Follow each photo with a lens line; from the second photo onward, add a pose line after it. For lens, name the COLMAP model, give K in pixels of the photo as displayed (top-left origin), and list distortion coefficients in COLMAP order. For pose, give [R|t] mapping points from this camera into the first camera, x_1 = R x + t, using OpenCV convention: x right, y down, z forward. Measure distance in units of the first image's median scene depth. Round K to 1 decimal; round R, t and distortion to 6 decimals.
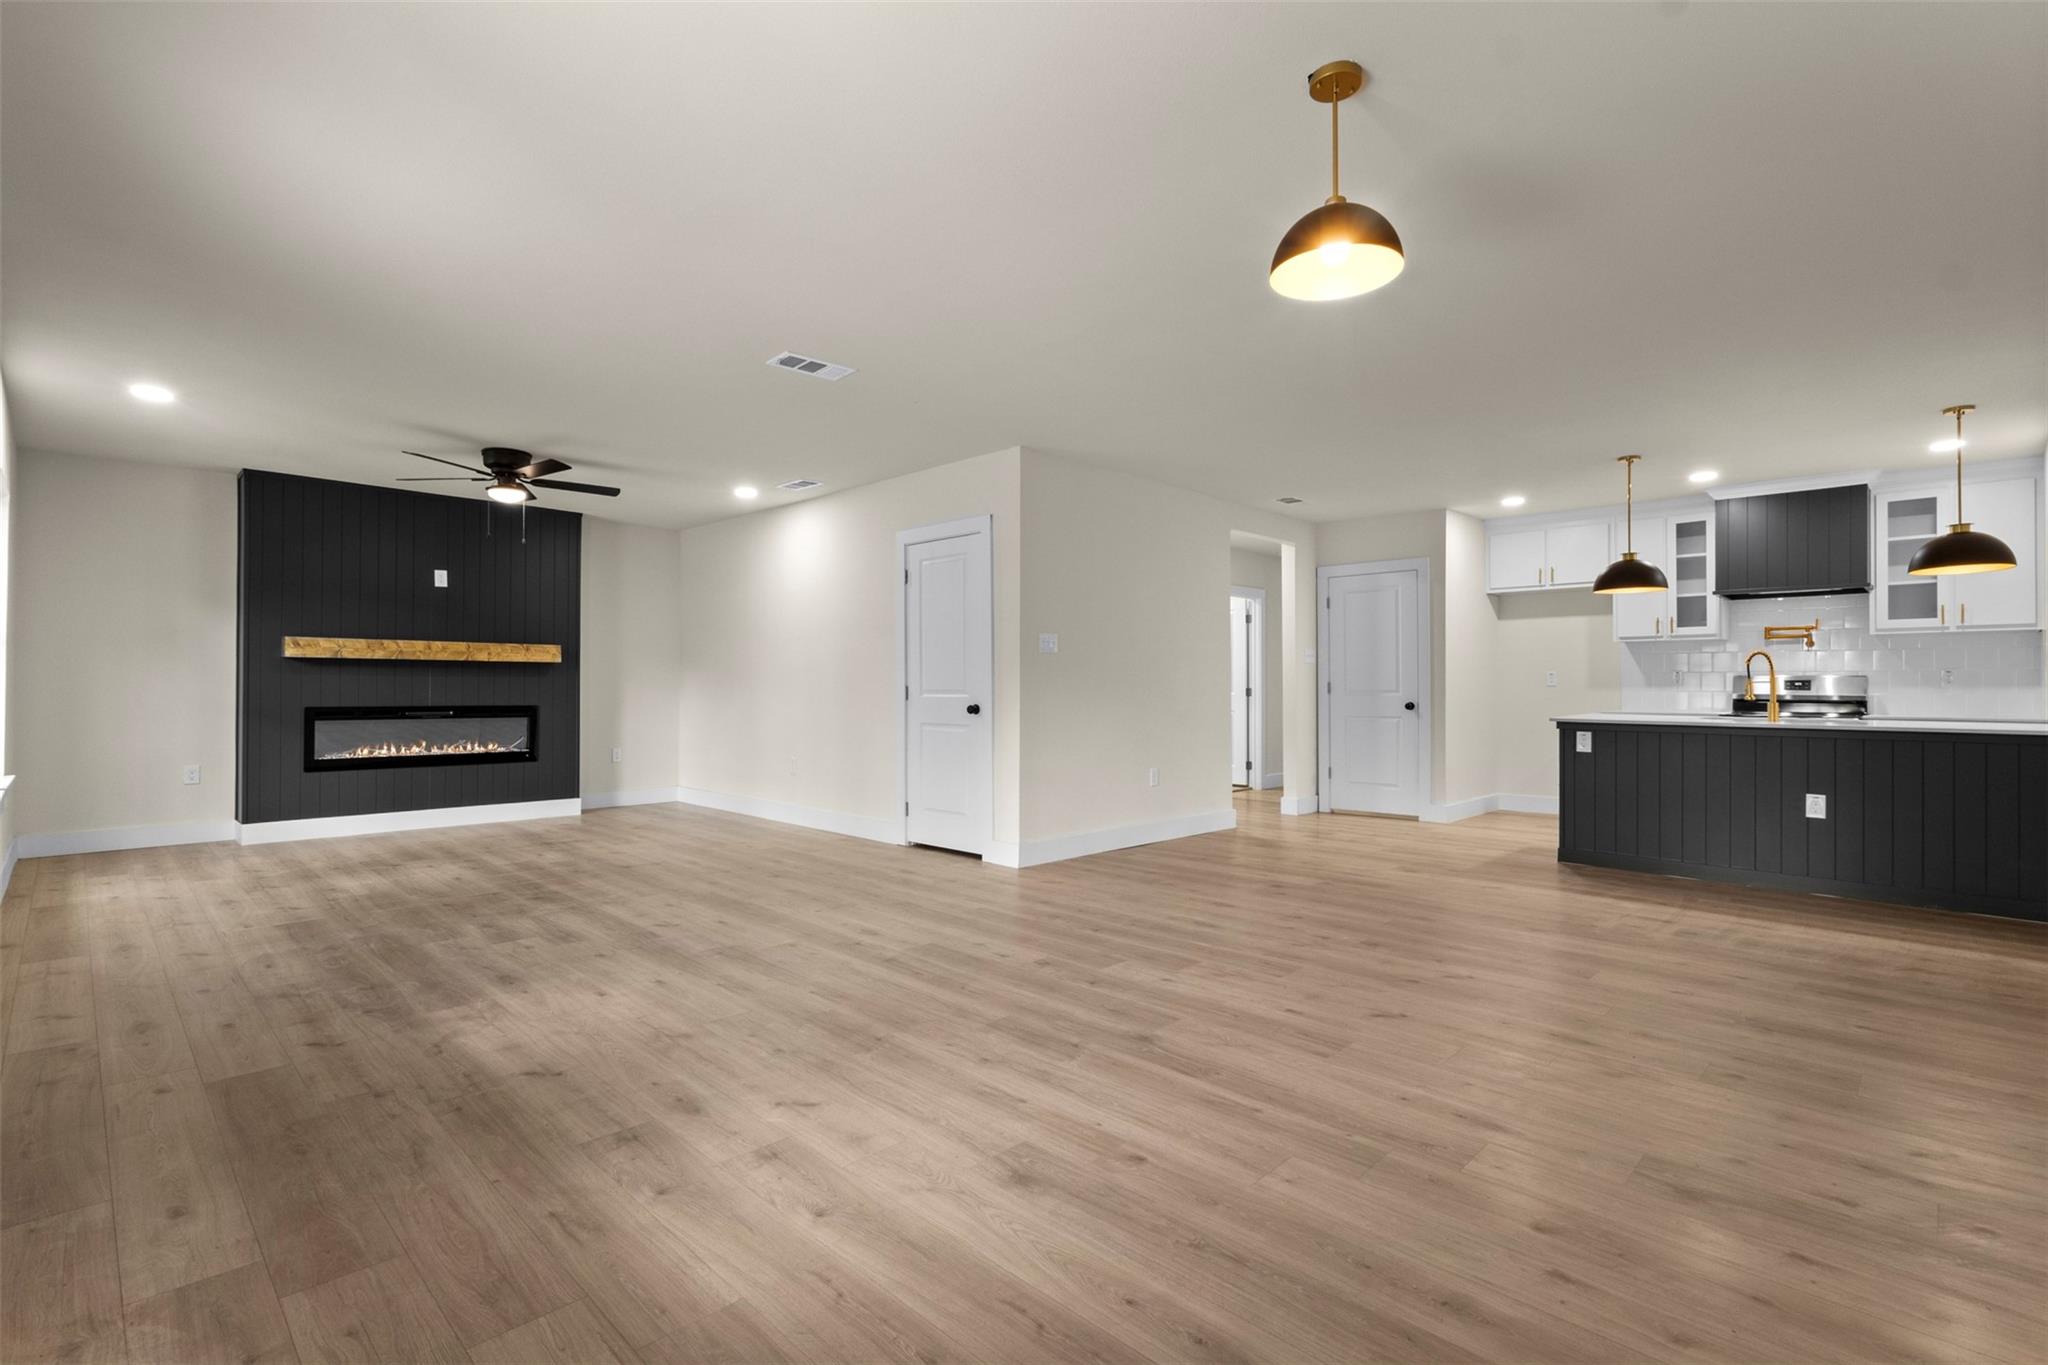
lens RADIAL K [[936.6, 0, 1019.6], [0, 936.6, 685.5], [0, 0, 1]] dist [0.003534, 0.001097]
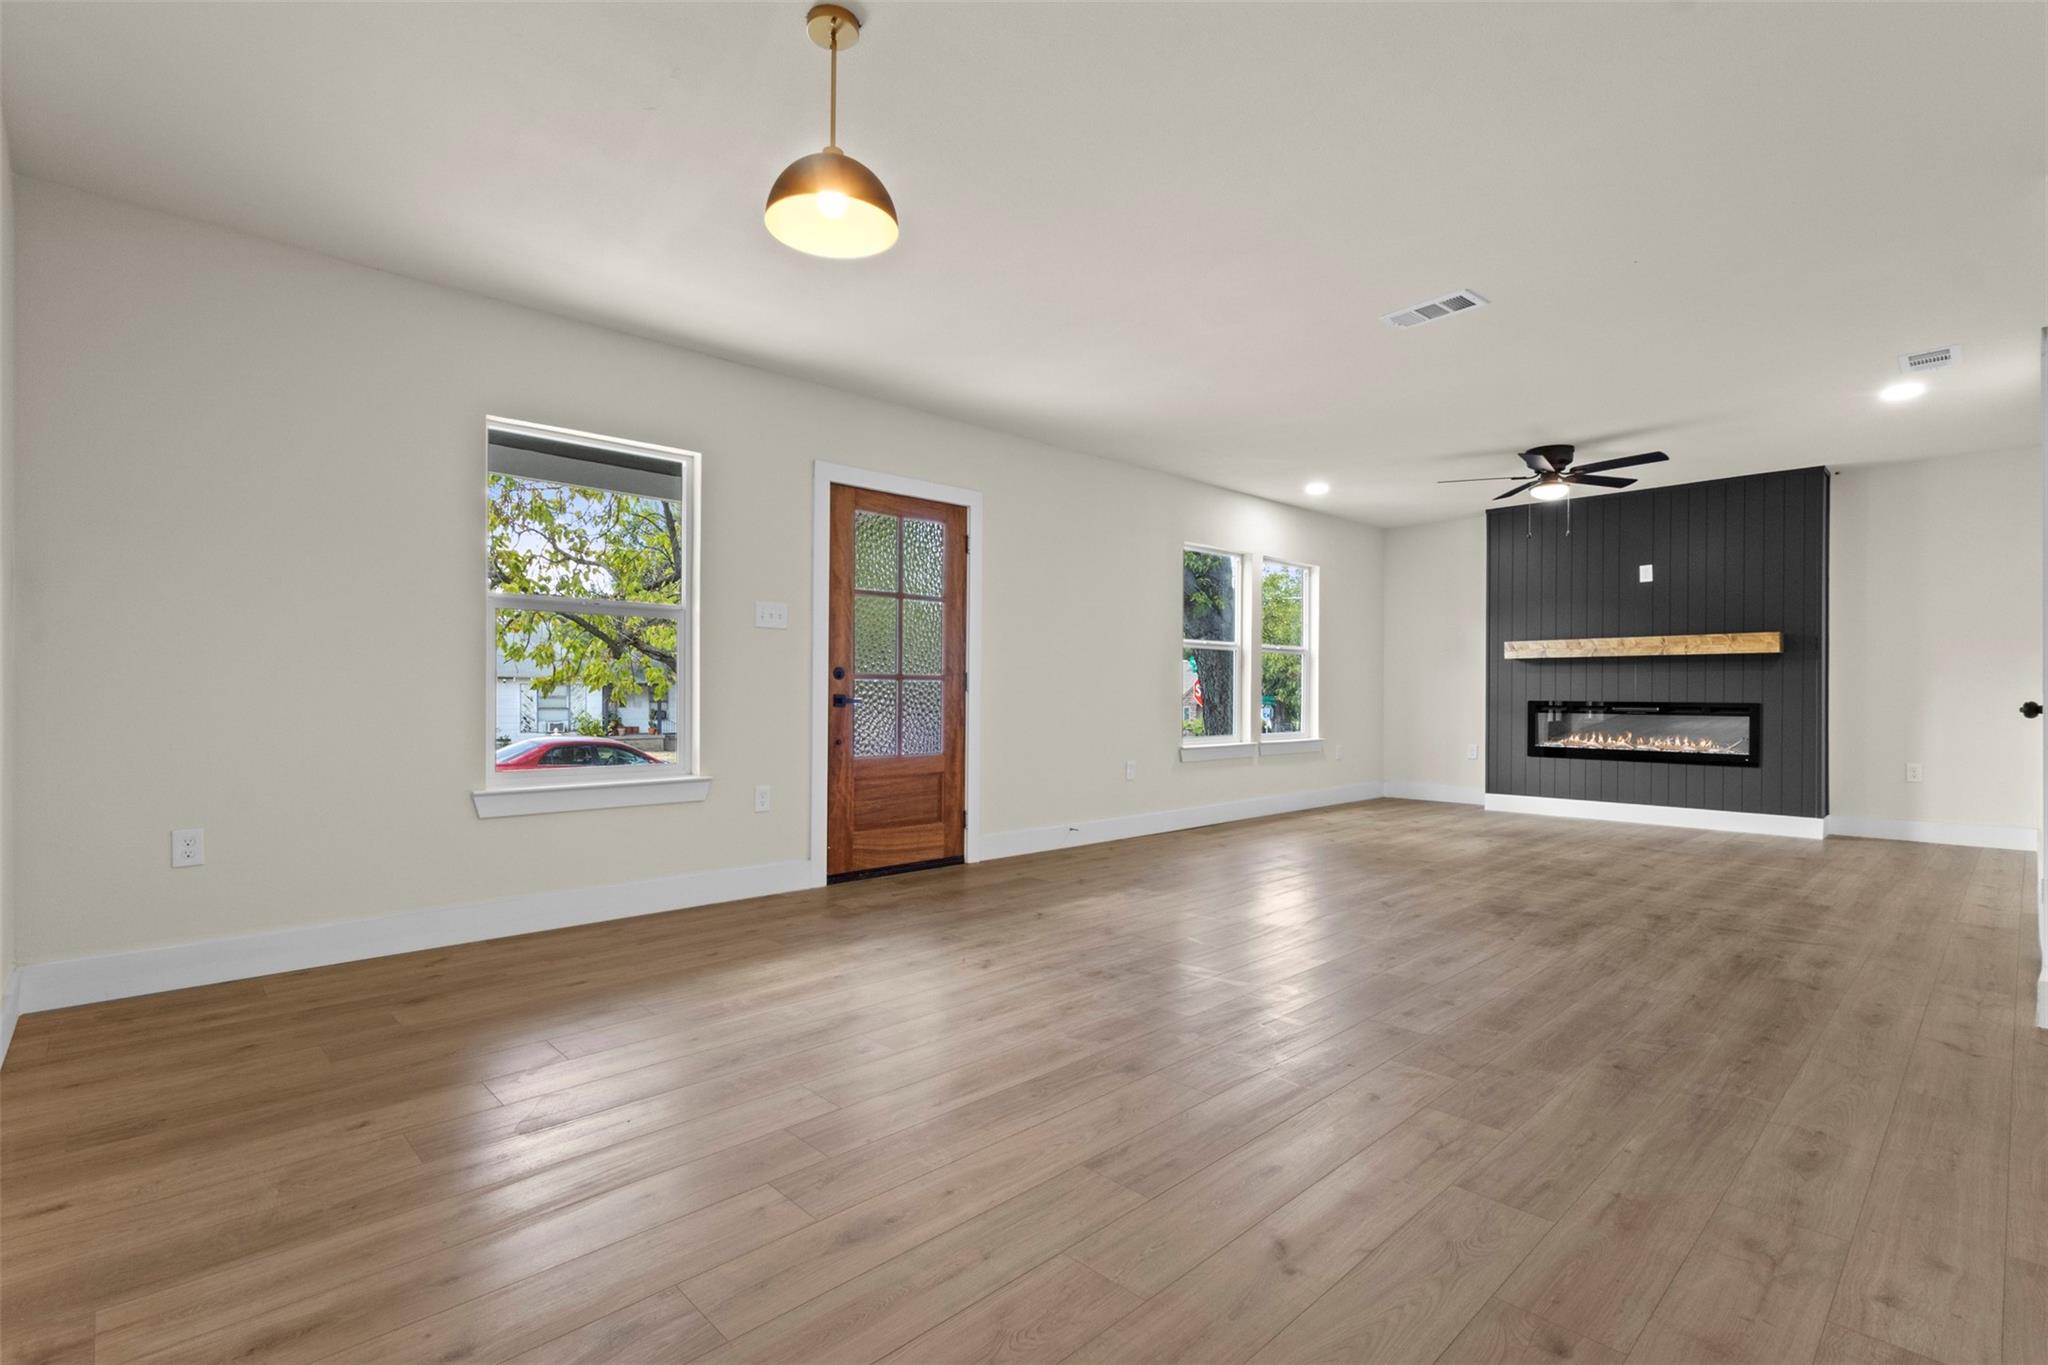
lens RADIAL K [[940.8, 0, 1027.0], [0, 940.8, 682.2], [0, 0, 1]] dist [-0.001519, 0.000376]
pose [[-0.024263, -0.014528, -0.999600, 0.810696], [0.001524, 0.999893, -0.014569, 0.029849], [0.999704, -0.001876, -0.024238, 0.752372]]
